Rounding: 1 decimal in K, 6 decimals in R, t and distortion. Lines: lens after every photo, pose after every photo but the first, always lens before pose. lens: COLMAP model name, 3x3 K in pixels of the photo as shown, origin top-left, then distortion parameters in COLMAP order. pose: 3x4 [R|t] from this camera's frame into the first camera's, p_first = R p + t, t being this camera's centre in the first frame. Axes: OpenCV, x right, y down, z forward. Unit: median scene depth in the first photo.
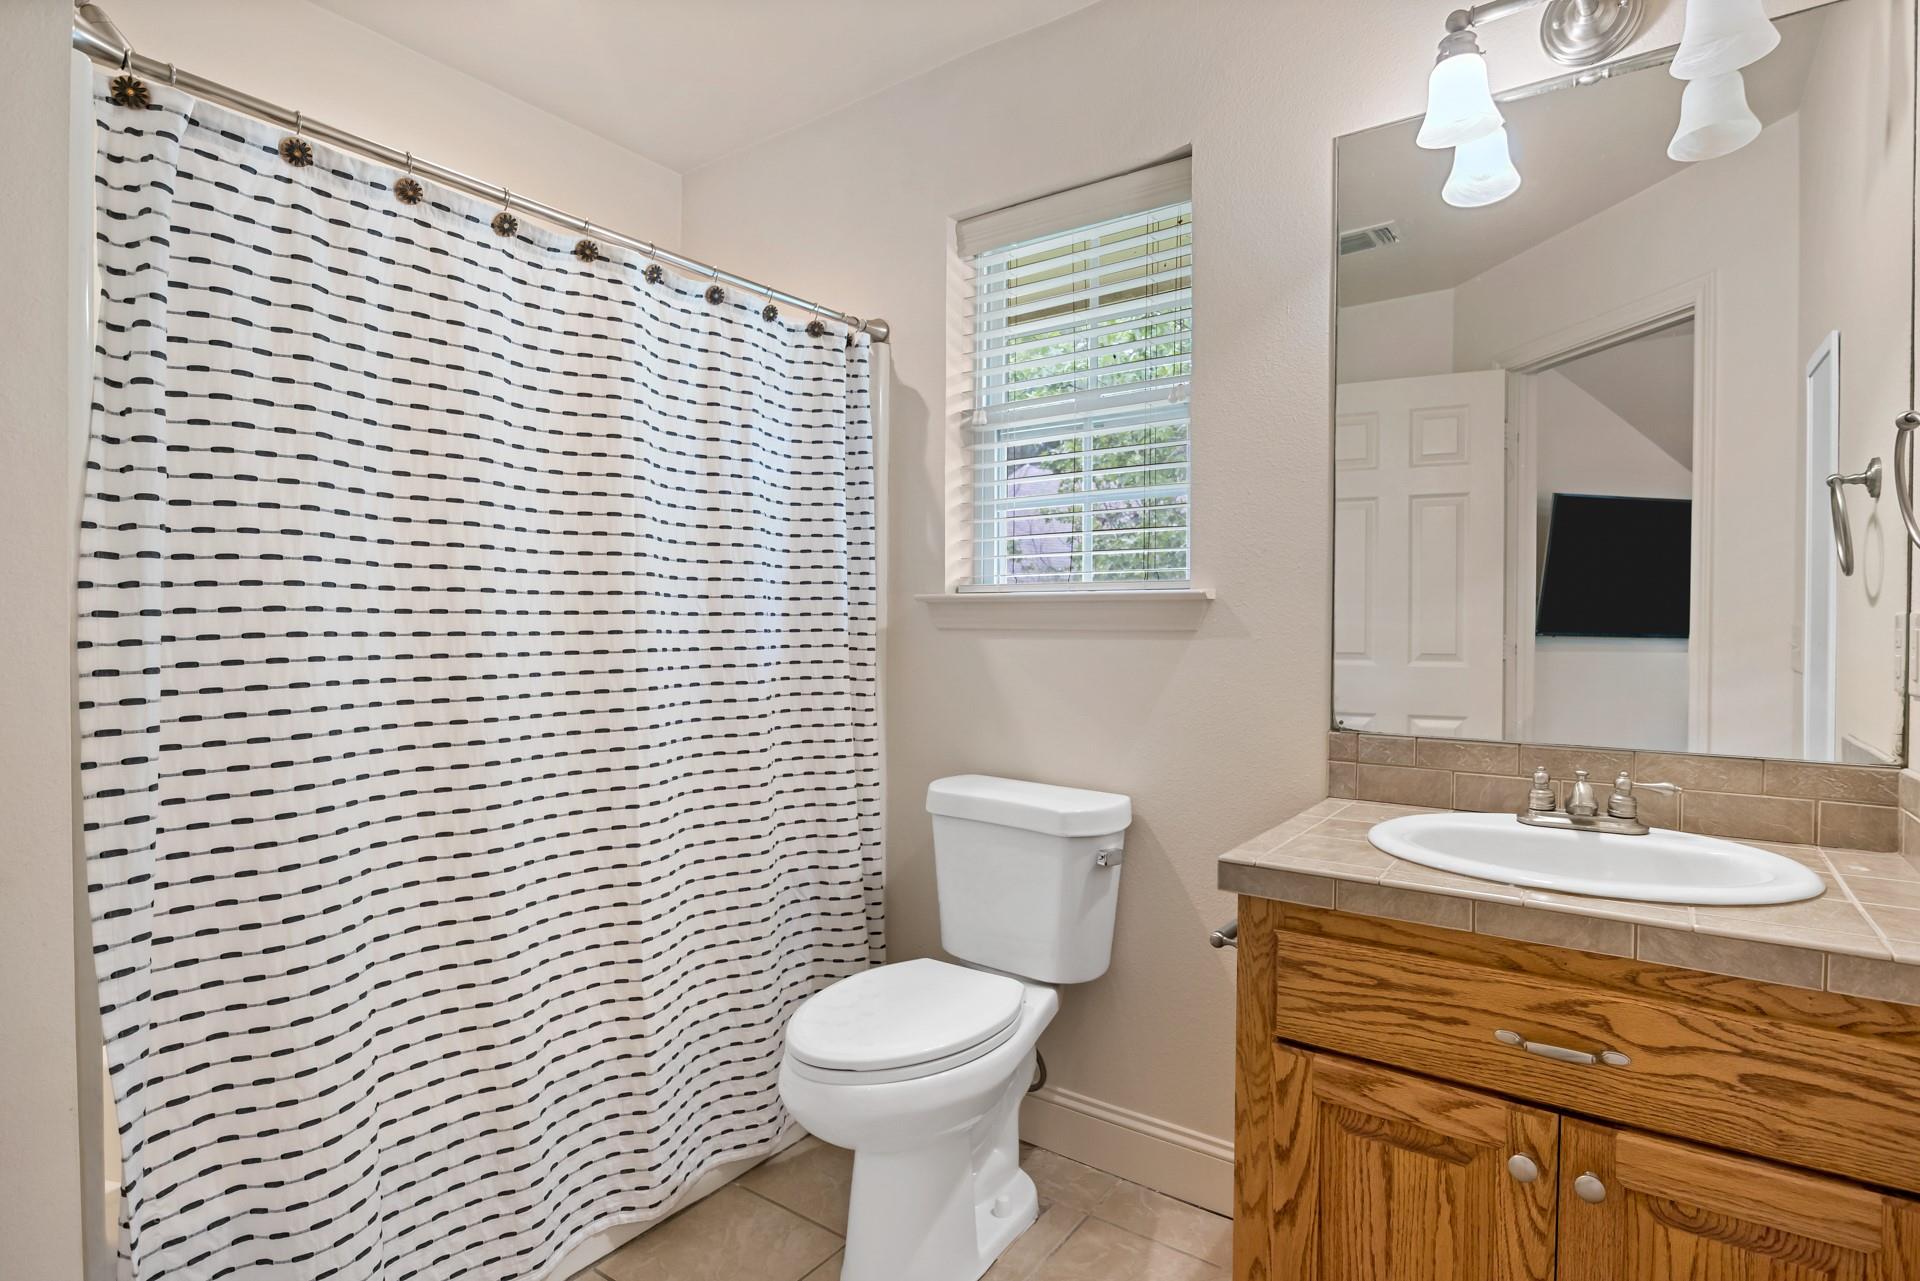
lens RADIAL K [[973.2, 0, 968.5], [0, 973.2, 636.9], [0, 0, 1]] dist [-0.009230, 0.001507]
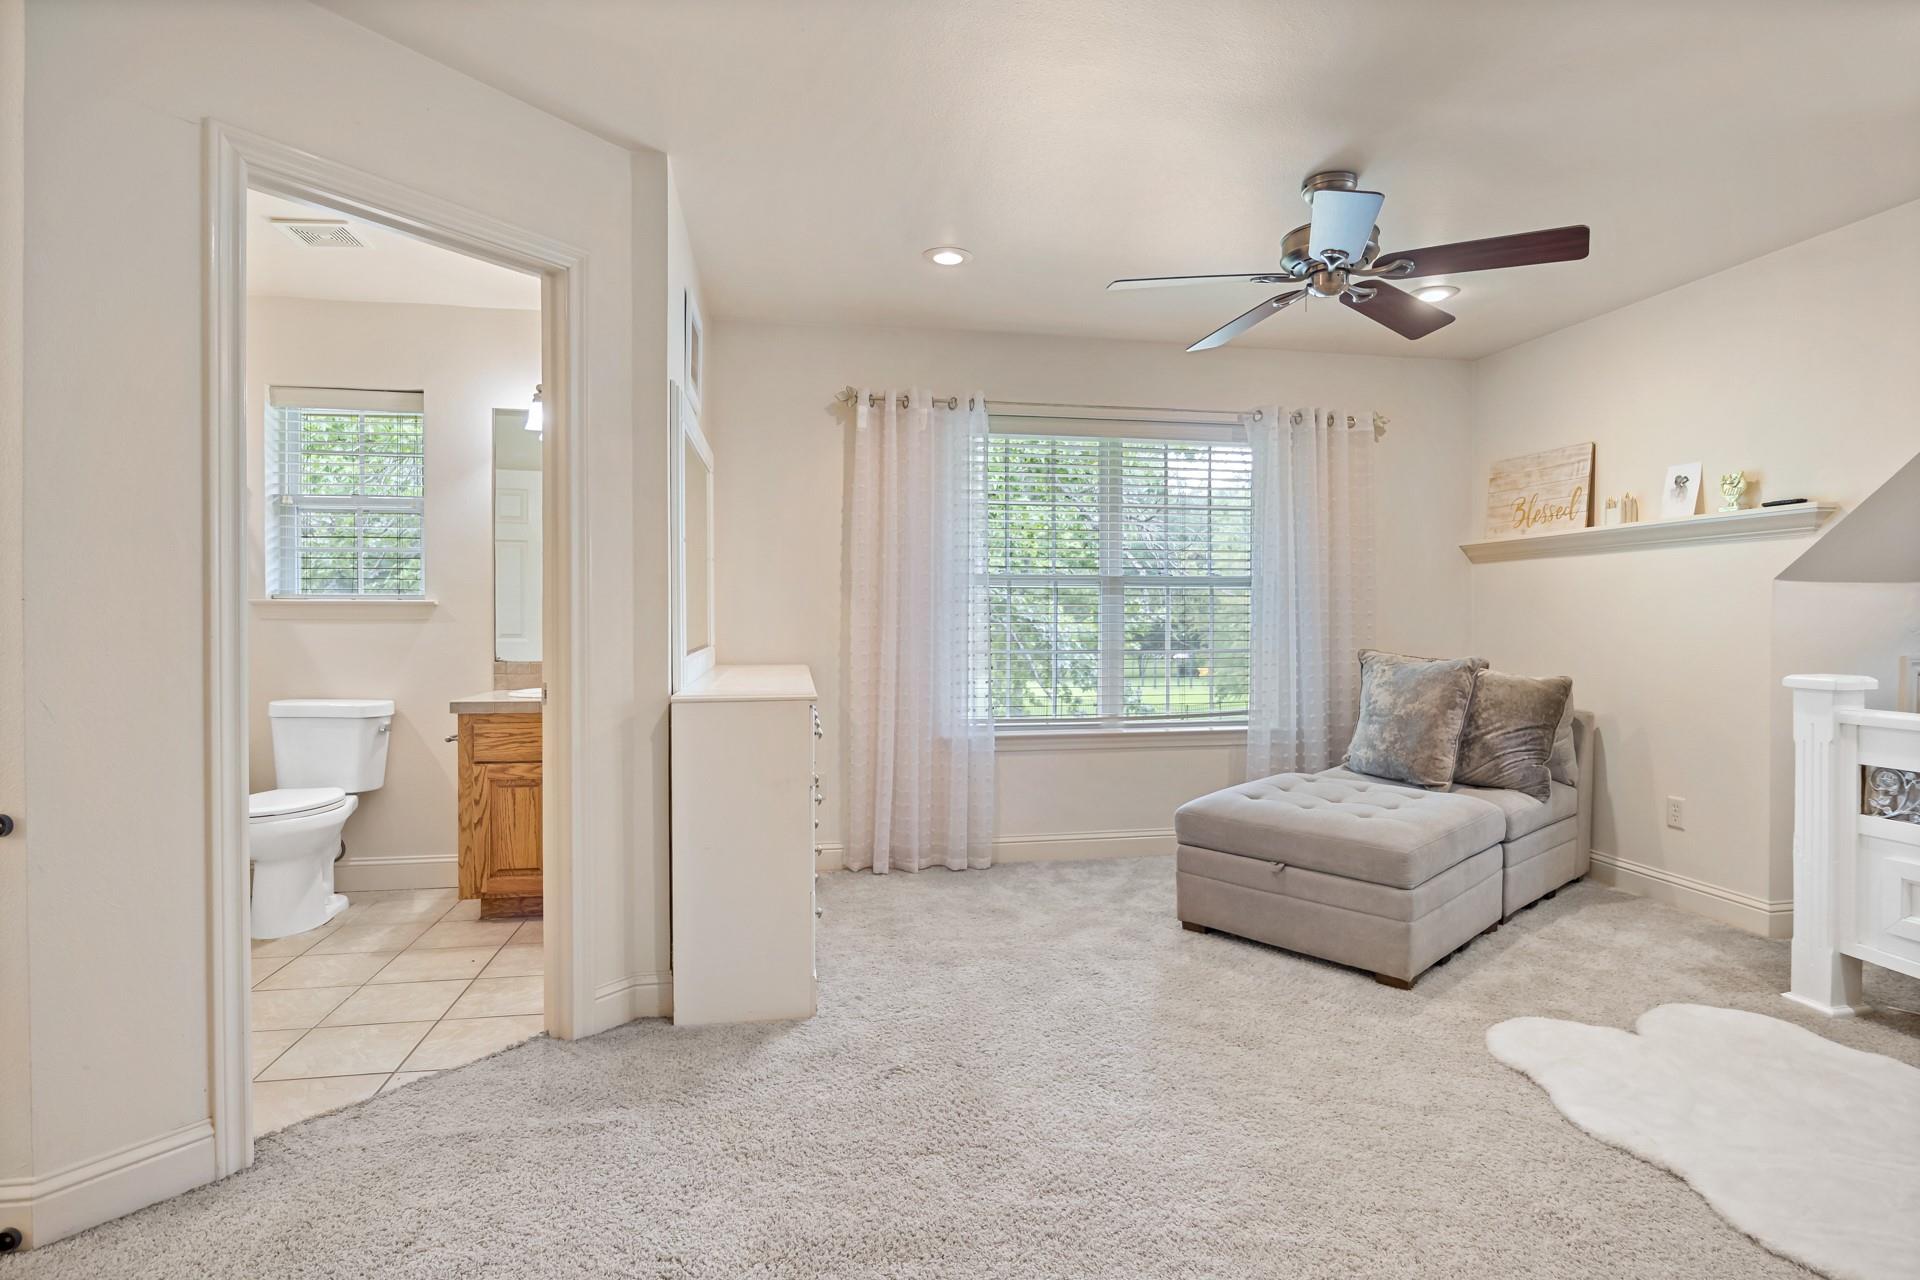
lens RADIAL K [[973.2, 0, 971.5], [0, 973.2, 633.5], [0, 0, 1]] dist [-0.009230, 0.001507]
pose [[0.696579, -0.013278, 0.717357, -0.464397], [0.011102, 0.999909, 0.007727, 0.022819], [-0.717394, 0.002582, 0.696663, -1.340810]]
